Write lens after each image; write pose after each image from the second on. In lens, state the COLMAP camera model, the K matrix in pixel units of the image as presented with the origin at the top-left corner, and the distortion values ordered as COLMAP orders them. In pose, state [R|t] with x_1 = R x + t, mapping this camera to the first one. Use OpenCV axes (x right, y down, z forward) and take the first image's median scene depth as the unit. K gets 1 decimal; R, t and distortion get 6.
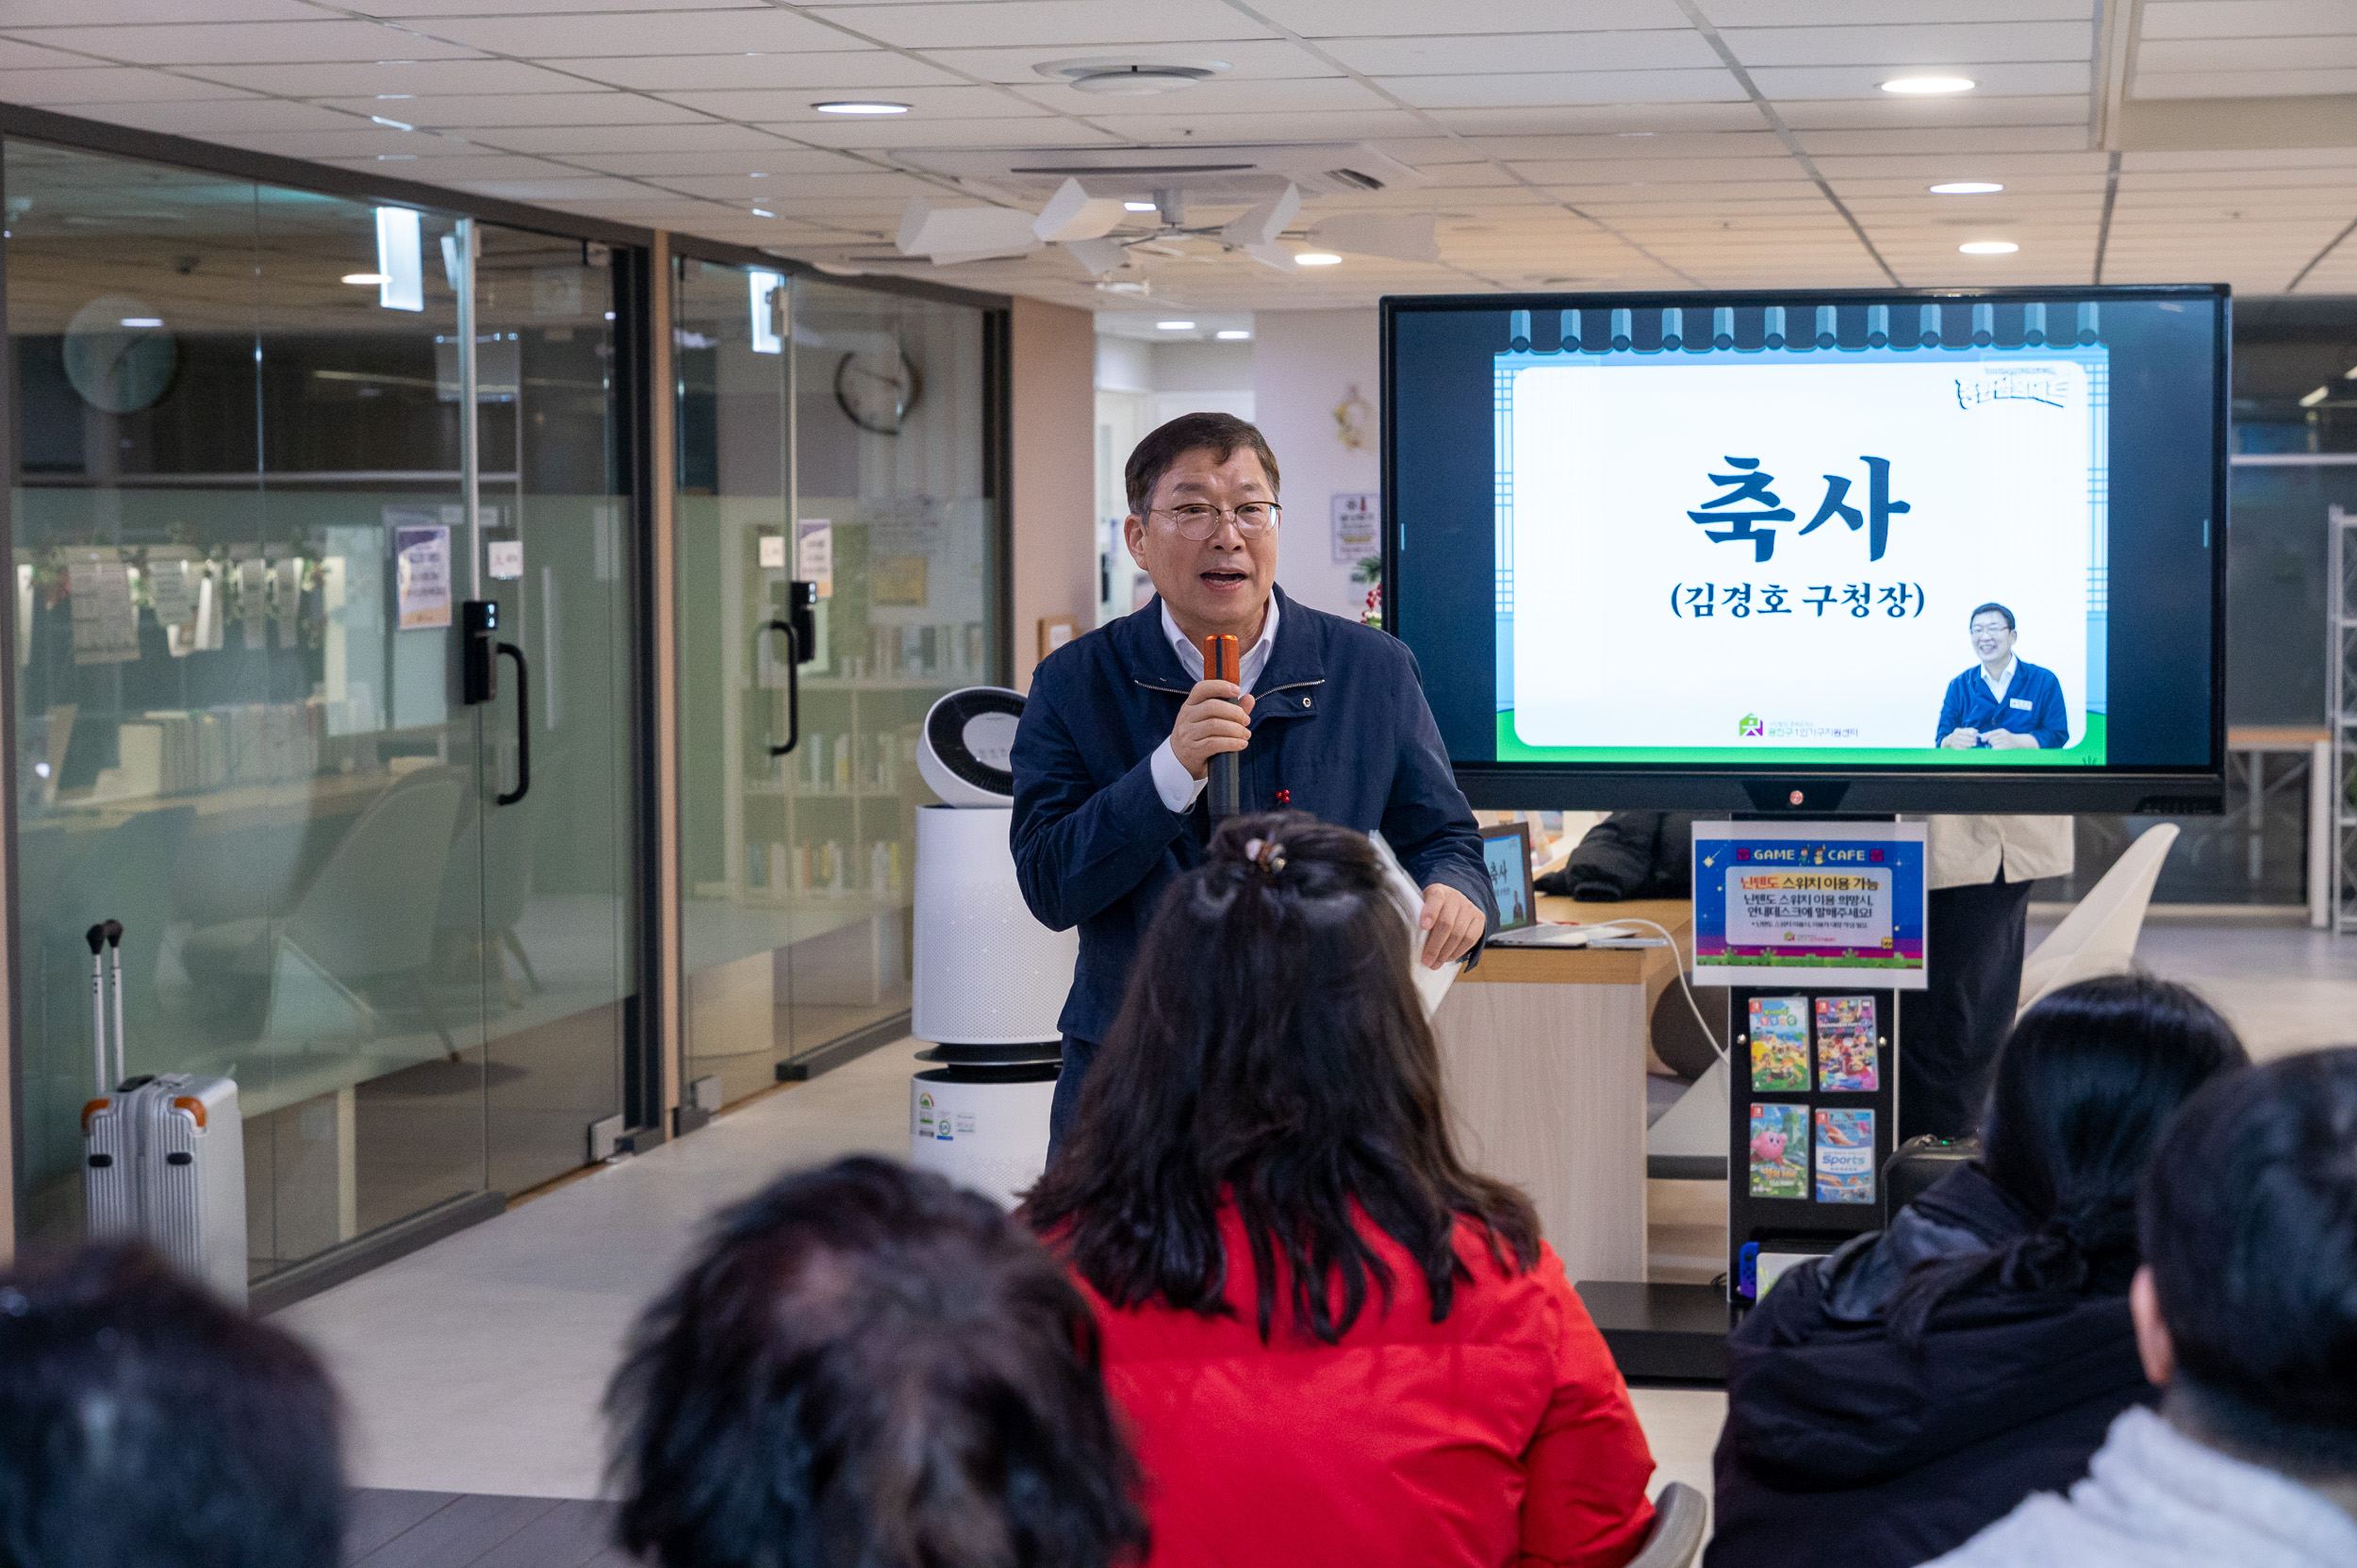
lens RADIAL K [[4599.9, 0, 1230.2], [0, 4599.9, 785.7], [0, 0, 1]] dist [0.029221, 0.170695]
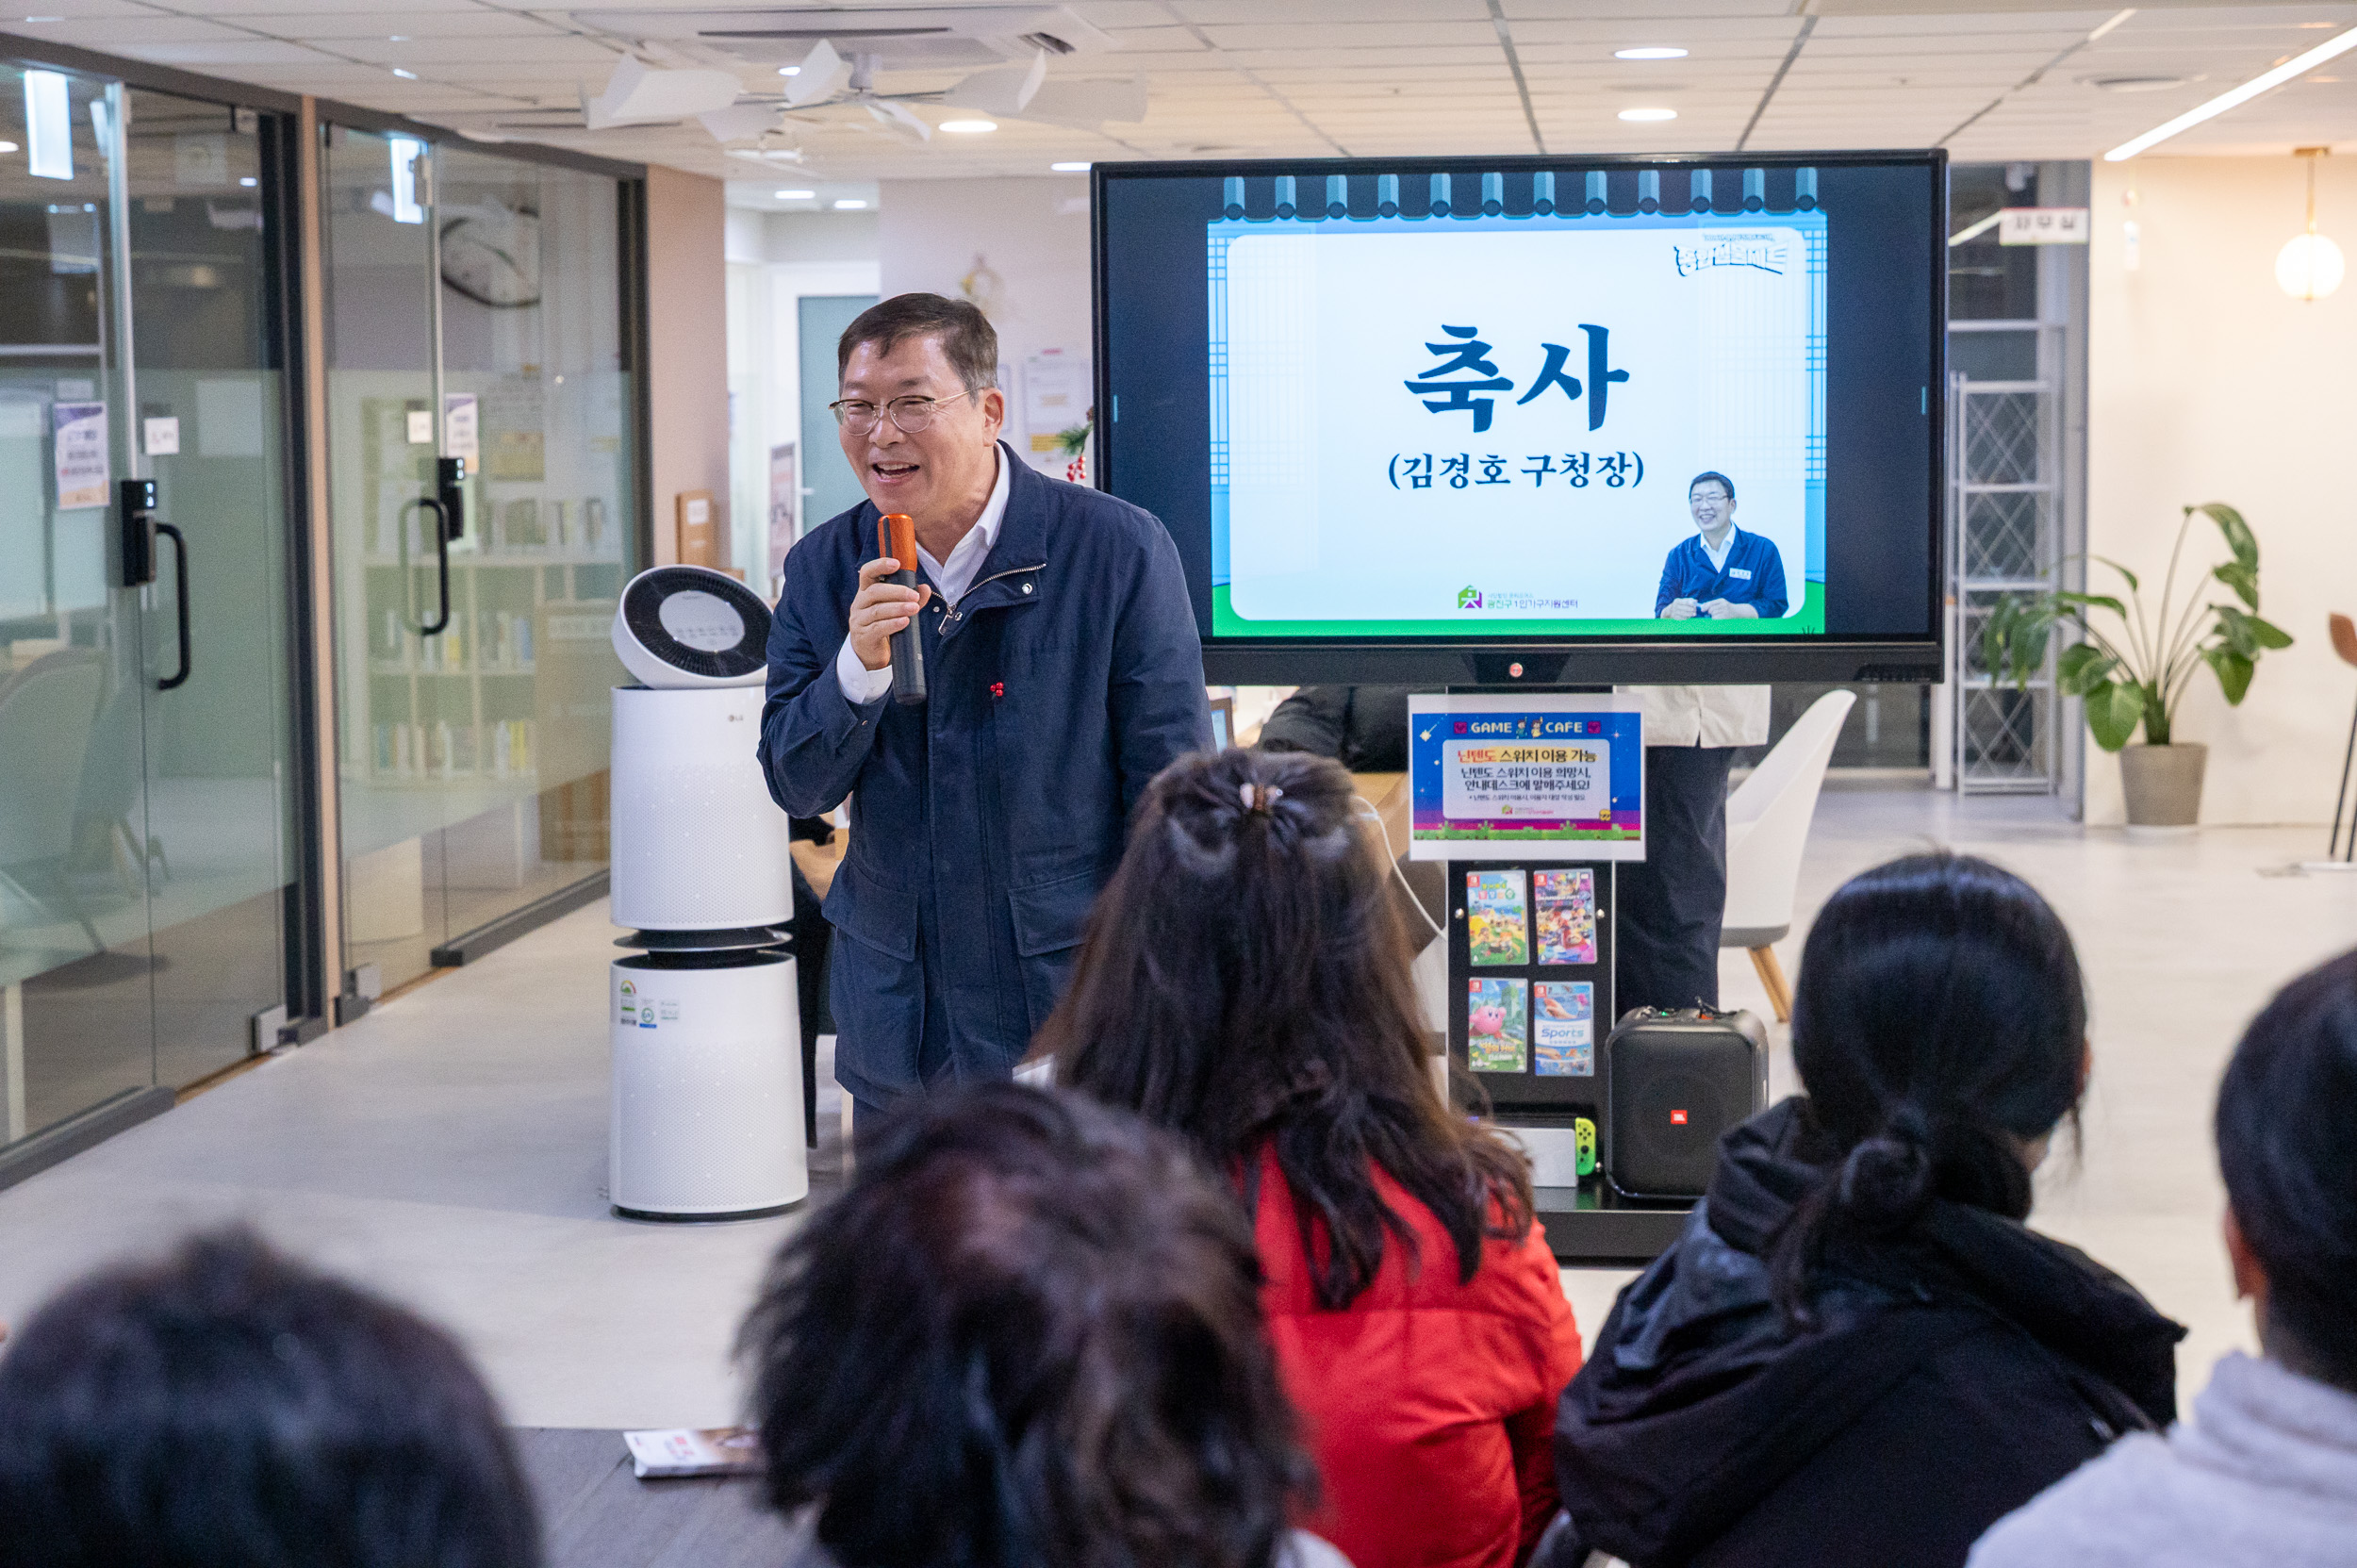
lens RADIAL K [[4574.5, 0, 1170.6], [0, 4574.5, 823.7], [0, 0, 1]] dist [0.052960, -0.194427]
pose [[0.996559, -0.013146, 0.081838, -0.031817], [0.010147, 0.999266, 0.036952, -0.001472], [-0.082264, -0.035995, 0.995960, 0.021607]]
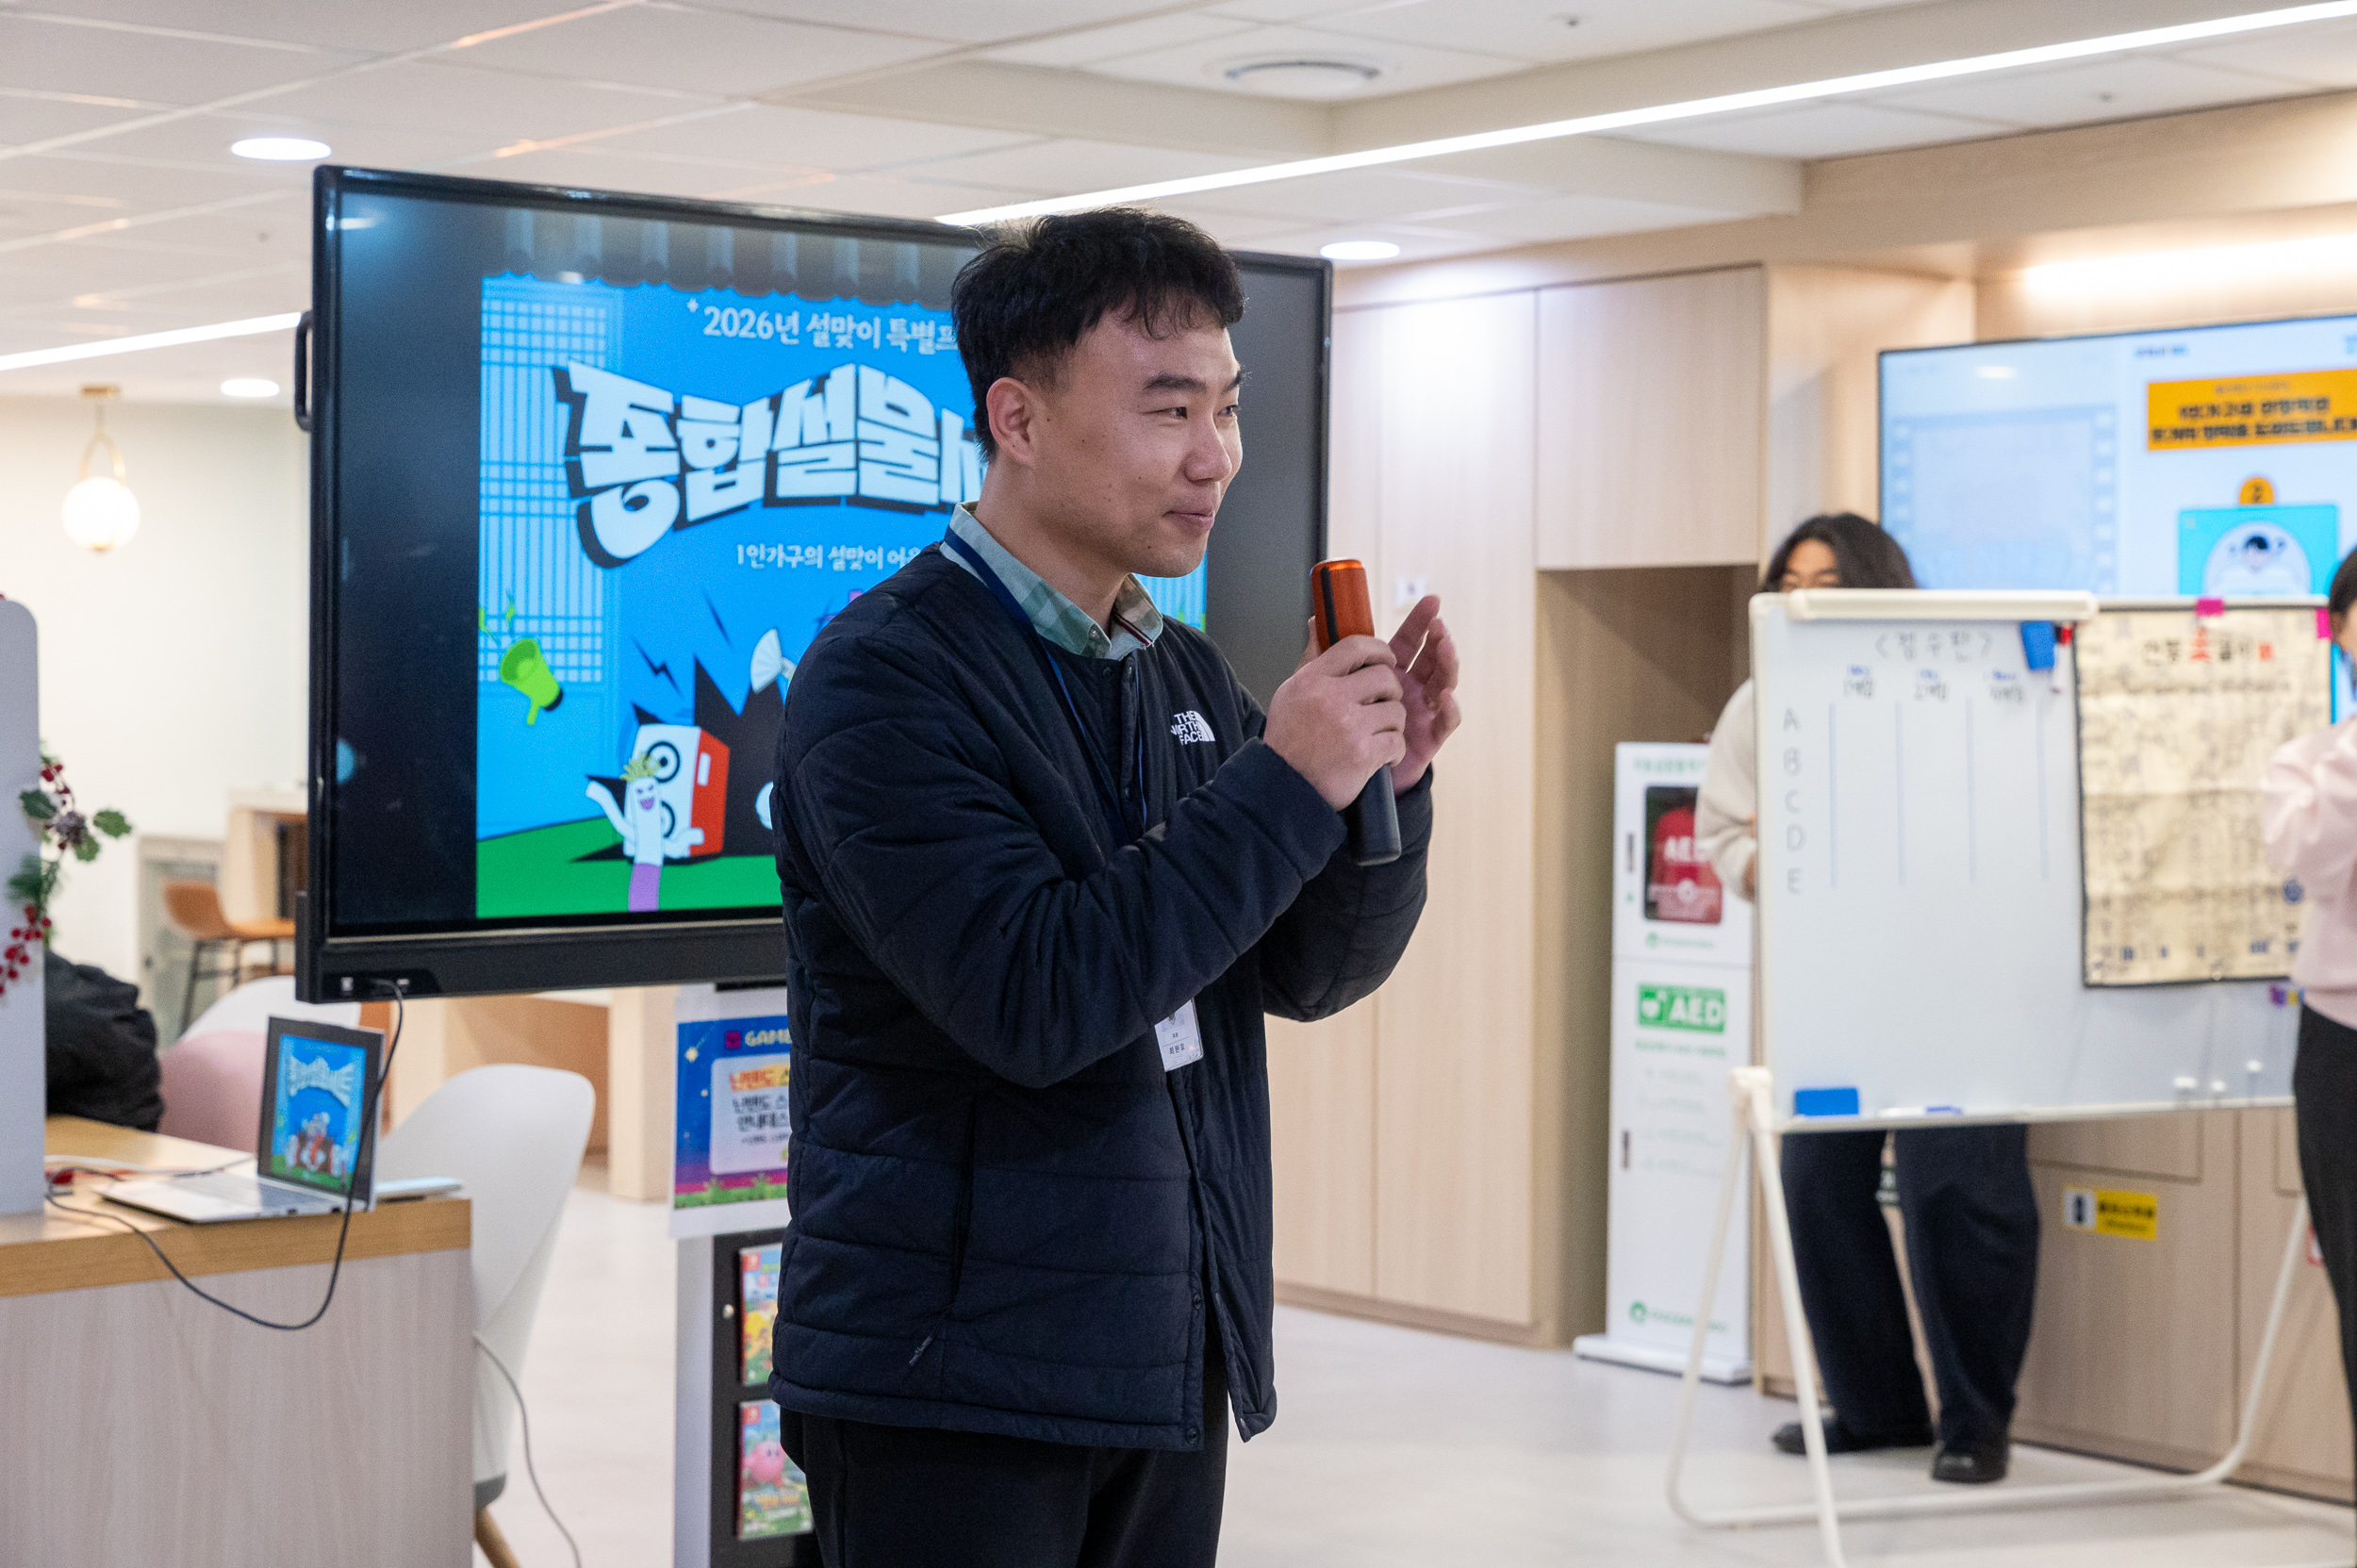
lens RADIAL K [[3975.8, 0, 1177.6], [0, 3975.8, 779.5], [0, 0, 1]] dist [0.027456, -0.000682]
pose [[0.631717, -0.013515, 0.775082, -0.304296], [0.043697, 0.998879, -0.018197, -0.010081], [-0.773967, 0.045364, 0.631599, 0.574828]]
